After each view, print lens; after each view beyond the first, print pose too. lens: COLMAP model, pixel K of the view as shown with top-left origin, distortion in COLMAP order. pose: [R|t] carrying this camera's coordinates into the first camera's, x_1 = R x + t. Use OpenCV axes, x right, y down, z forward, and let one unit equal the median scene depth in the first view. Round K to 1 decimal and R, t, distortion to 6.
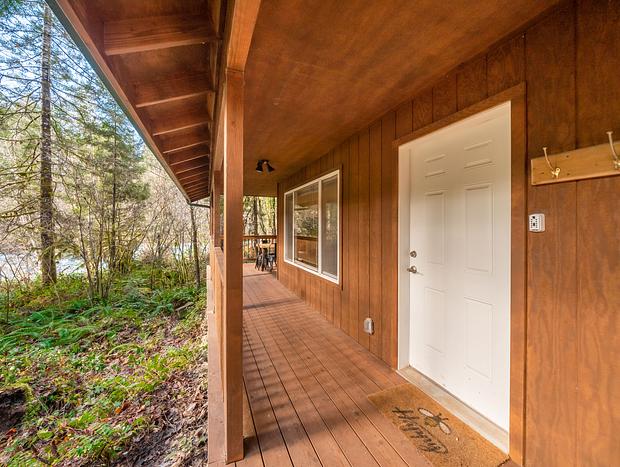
lens RADIAL K [[219.7, 0, 307.8], [0, 219.7, 232.8], [0, 0, 1]] dist [-0.000854, -0.000051]
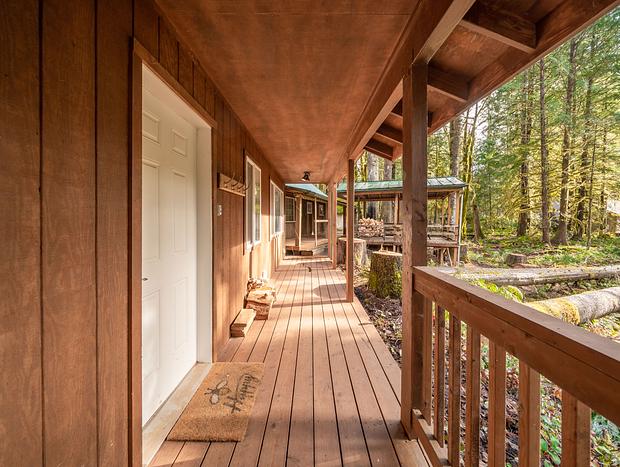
lens RADIAL K [[219.7, 0, 307.8], [0, 219.7, 232.8], [0, 0, 1]] dist [-0.000854, -0.000051]
pose [[-0.904452, -0.043240, 0.424378, -0.243322], [-0.016328, 0.997629, 0.066849, -0.011509], [-0.426263, 0.053533, -0.903014, 1.706888]]
